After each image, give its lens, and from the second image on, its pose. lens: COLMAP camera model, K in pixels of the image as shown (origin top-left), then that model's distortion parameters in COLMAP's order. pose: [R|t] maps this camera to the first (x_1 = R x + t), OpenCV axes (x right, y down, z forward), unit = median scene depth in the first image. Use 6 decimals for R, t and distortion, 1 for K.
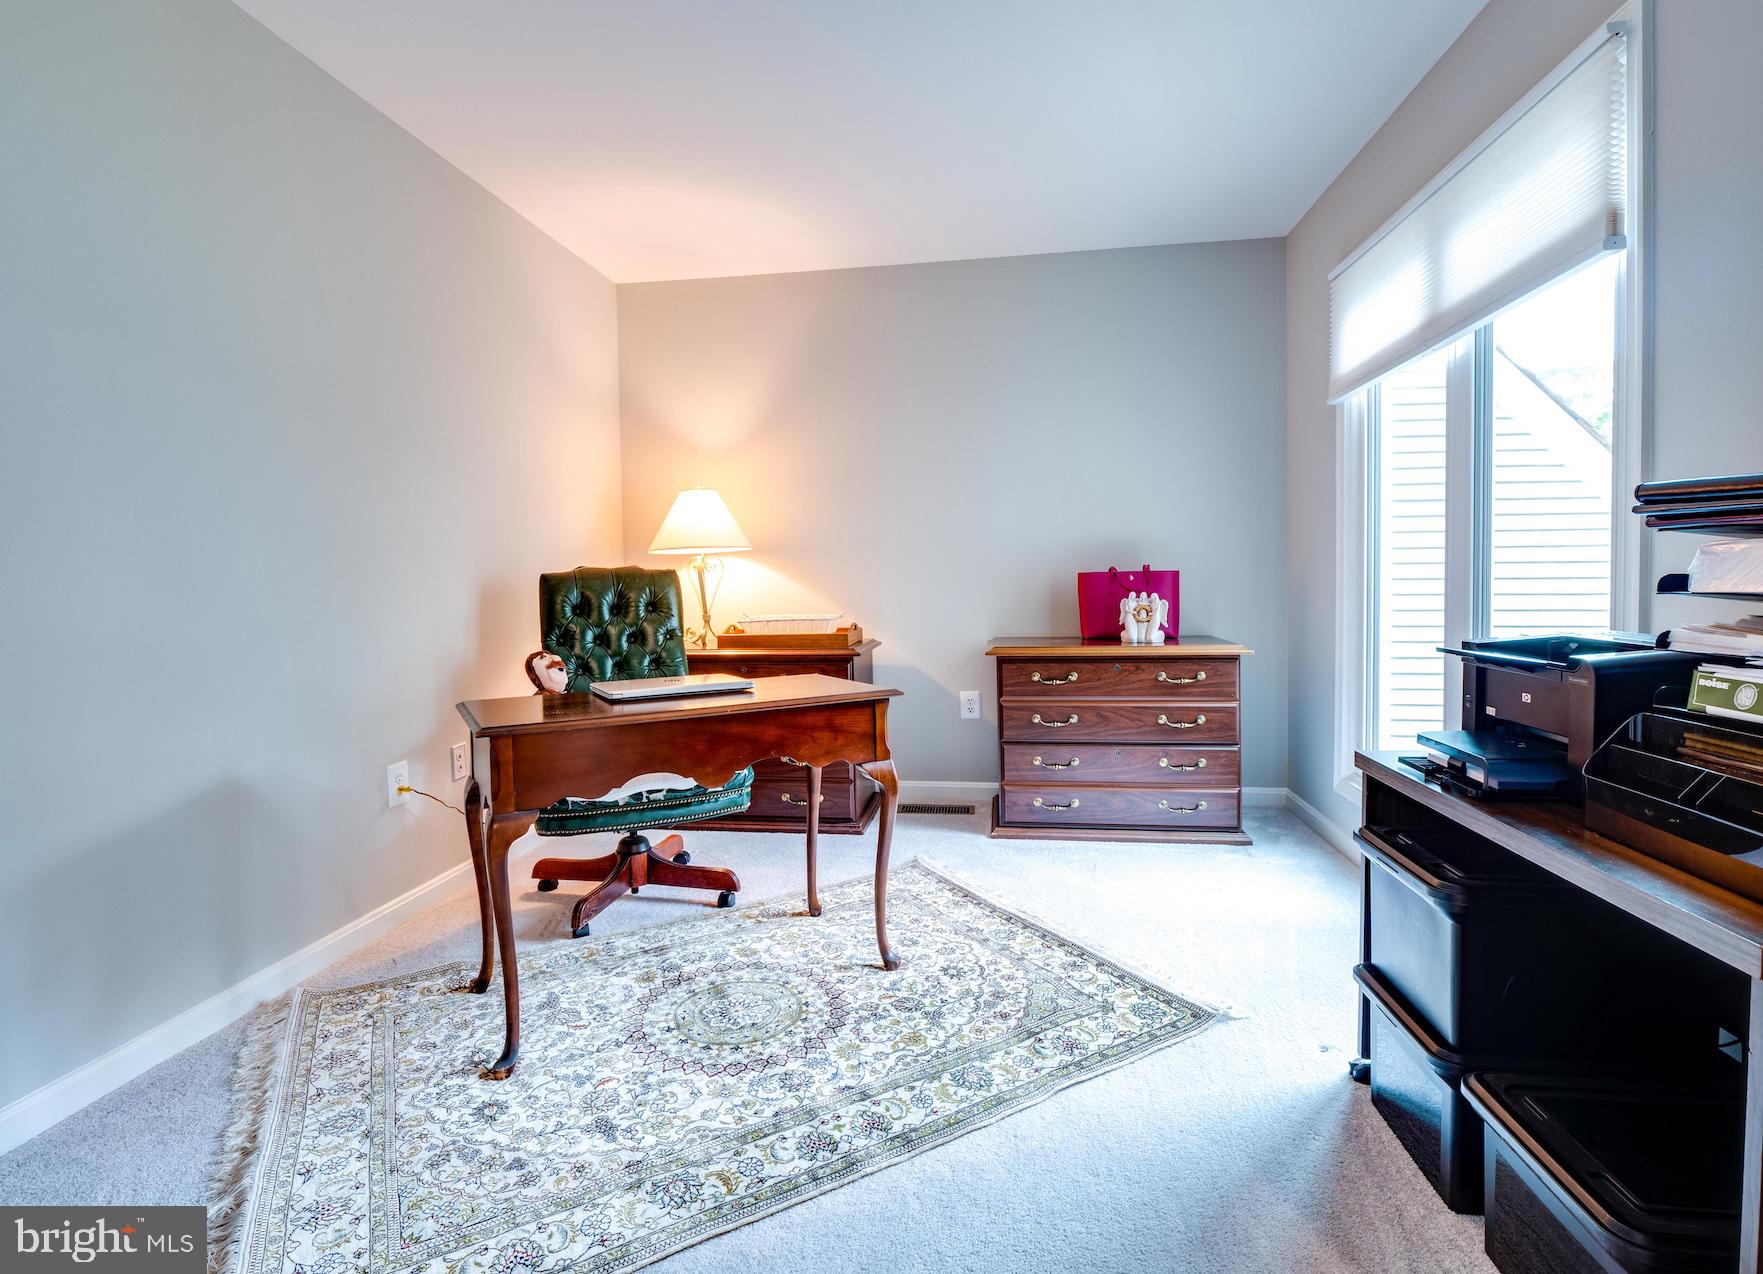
lens RADIAL K [[865.0, 0, 878.4], [0, 865.0, 617.7], [0, 0, 1]] dist [-0.023422, -0.000180]
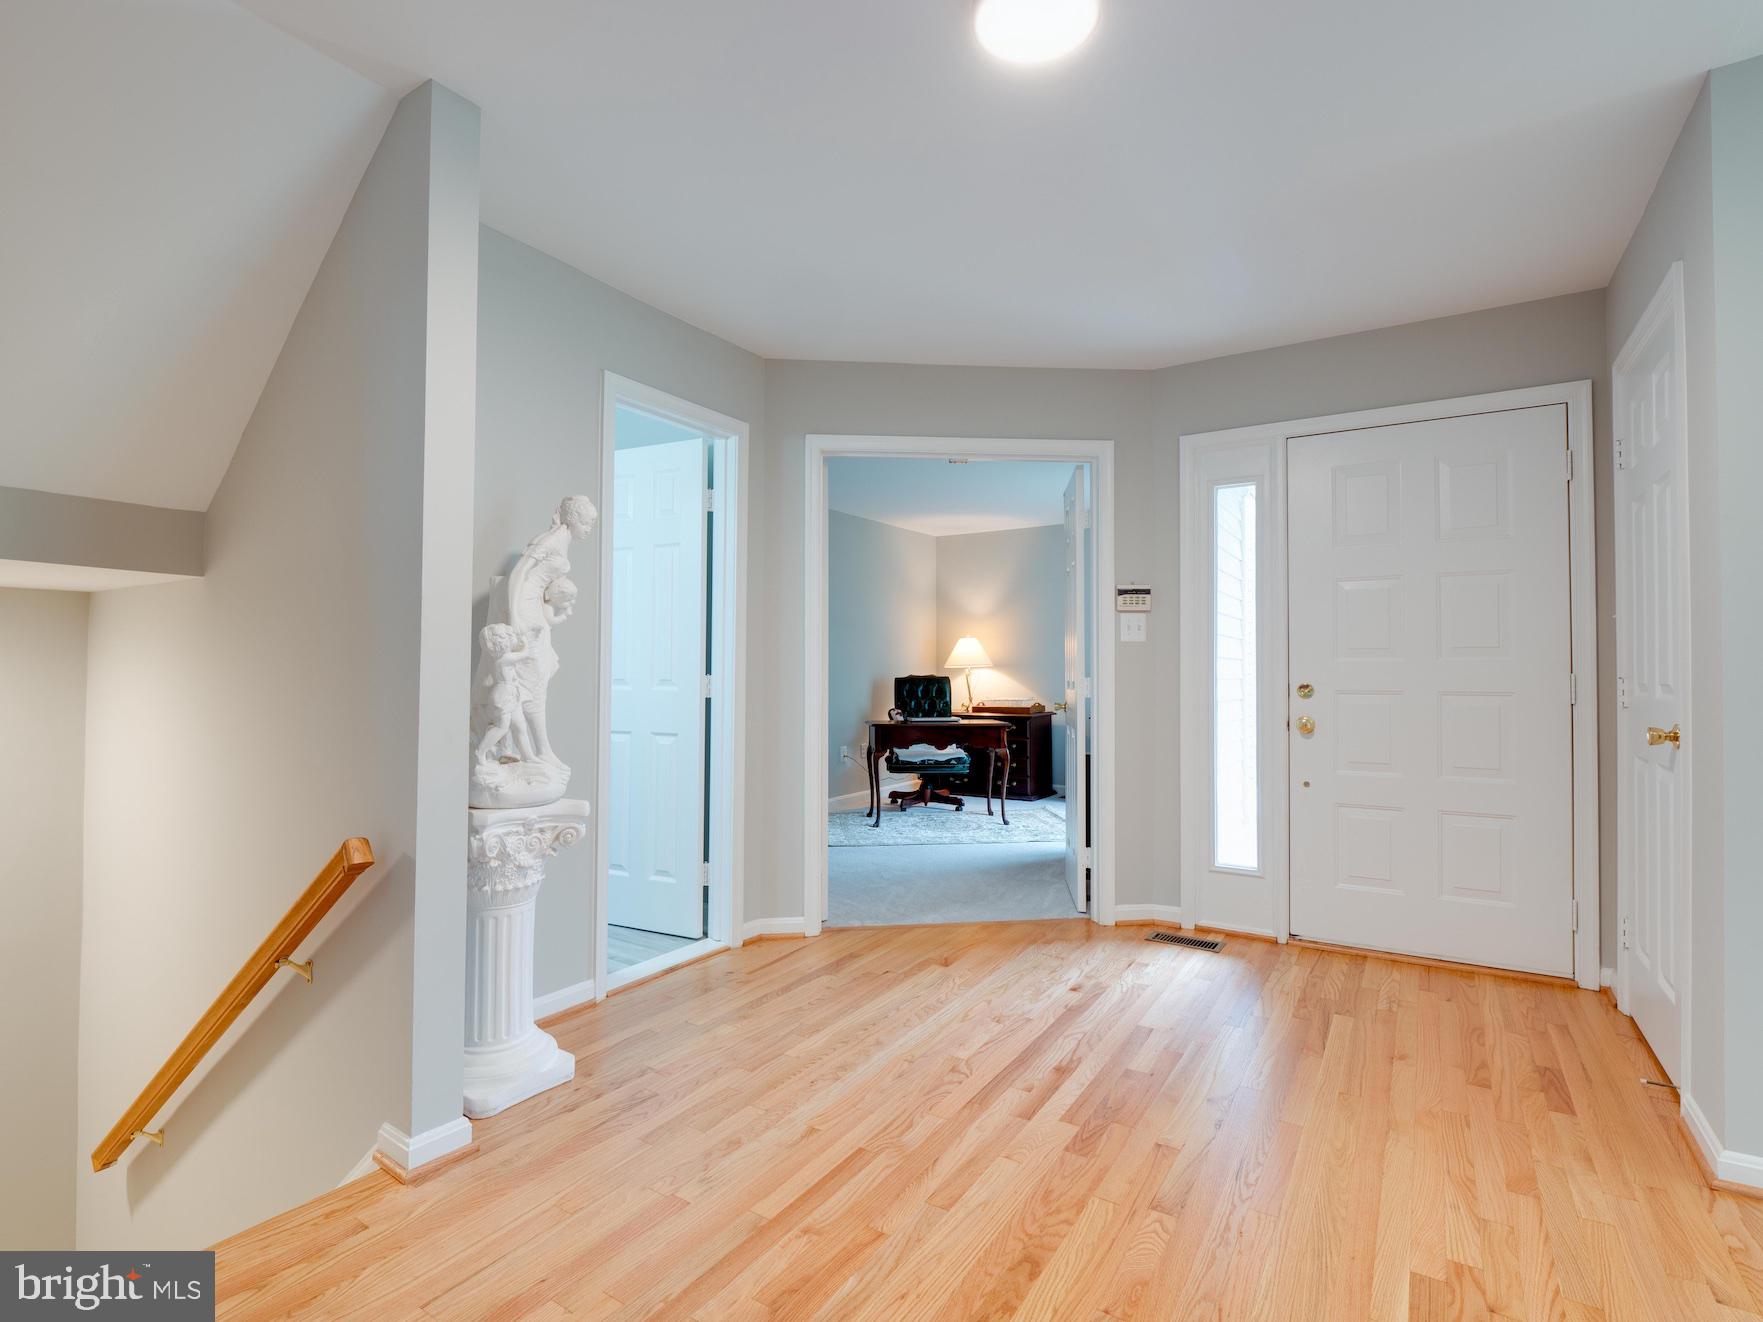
lens RADIAL K [[866.9, 0, 879.8], [0, 866.9, 664.5], [0, 0, 1]] dist [0.003005, 0.000097]
pose [[0.913835, 0.008683, -0.405993, 0.582963], [-0.029887, 0.998498, -0.045916, 0.027135], [0.404985, 0.054093, 0.912722, -1.305709]]
